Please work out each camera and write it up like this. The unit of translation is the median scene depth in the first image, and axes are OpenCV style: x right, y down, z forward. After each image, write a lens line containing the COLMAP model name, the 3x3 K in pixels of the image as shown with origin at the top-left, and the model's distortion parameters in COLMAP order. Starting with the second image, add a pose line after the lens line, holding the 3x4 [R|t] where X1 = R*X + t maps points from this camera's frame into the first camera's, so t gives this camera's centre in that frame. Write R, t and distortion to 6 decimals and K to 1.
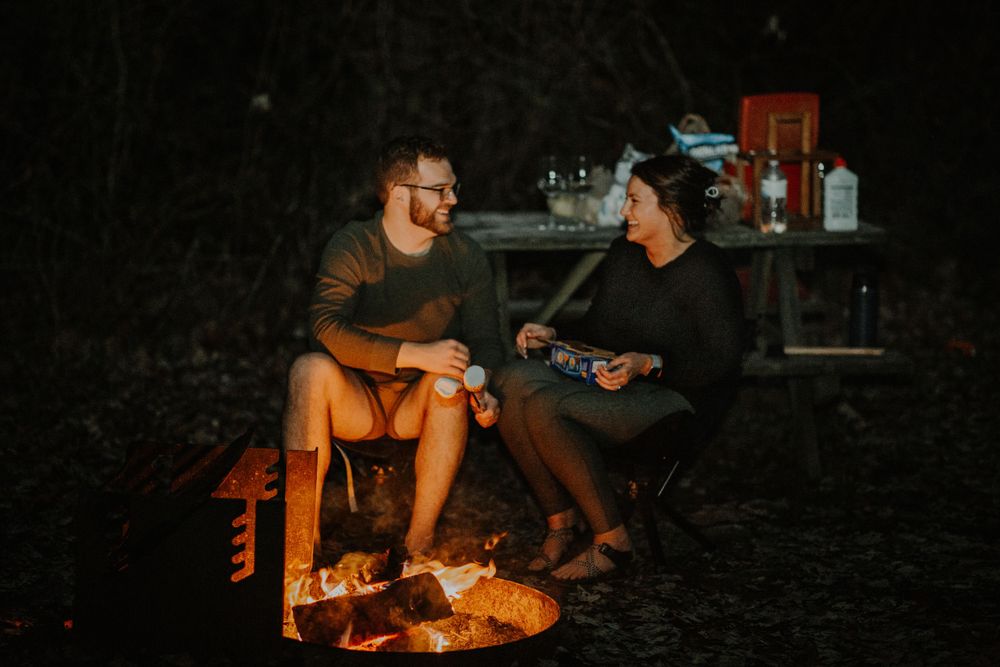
lens RADIAL K [[2429.5, 0, 468.9], [0, 2429.5, 335.0], [0, 0, 1]] dist [0.073045, 0.657170]
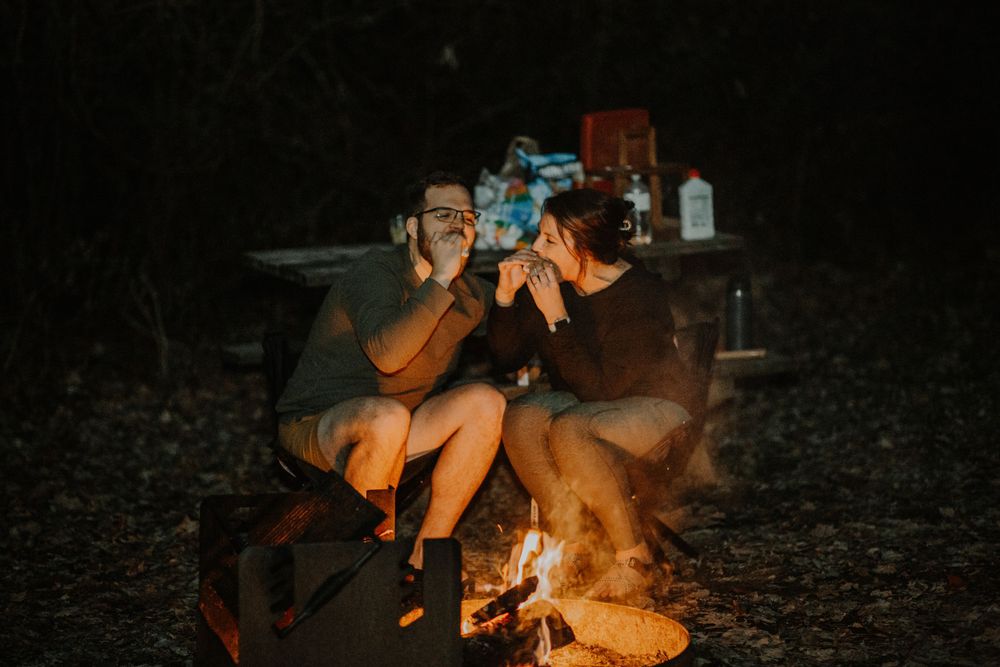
lens RADIAL K [[2401.4, 0, 500.0], [0, 2401.4, 333.5], [0, 0, 1]] dist [0.099562, 0.310706]
pose [[0.962260, -0.076976, 0.261017, -0.196512], [0.081835, 0.996616, -0.007782, -0.002243], [-0.259535, 0.028848, 0.965303, 0.045718]]
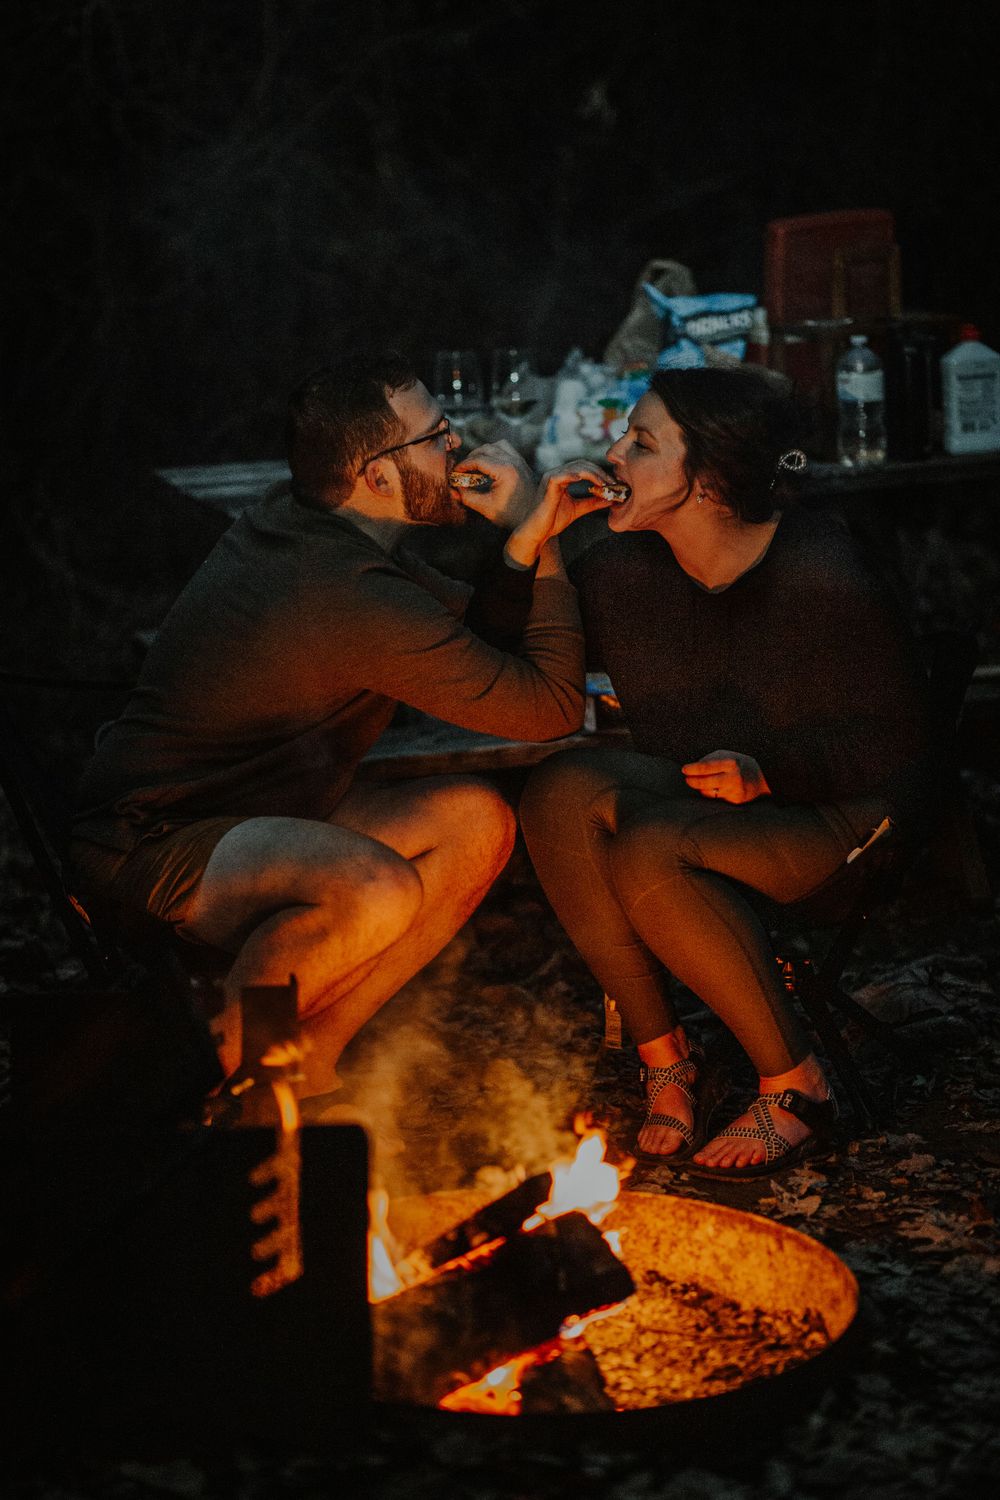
lens RADIAL K [[3644.3, 0, 495.9], [0, 3644.3, 805.1], [0, 0, 1]] dist [0.073045, 0.657170]
pose [[0.980594, -0.080476, 0.178769, -0.112924], [0.069752, 0.995412, 0.065498, -0.025293], [-0.183220, -0.051757, 0.981709, 0.191463]]
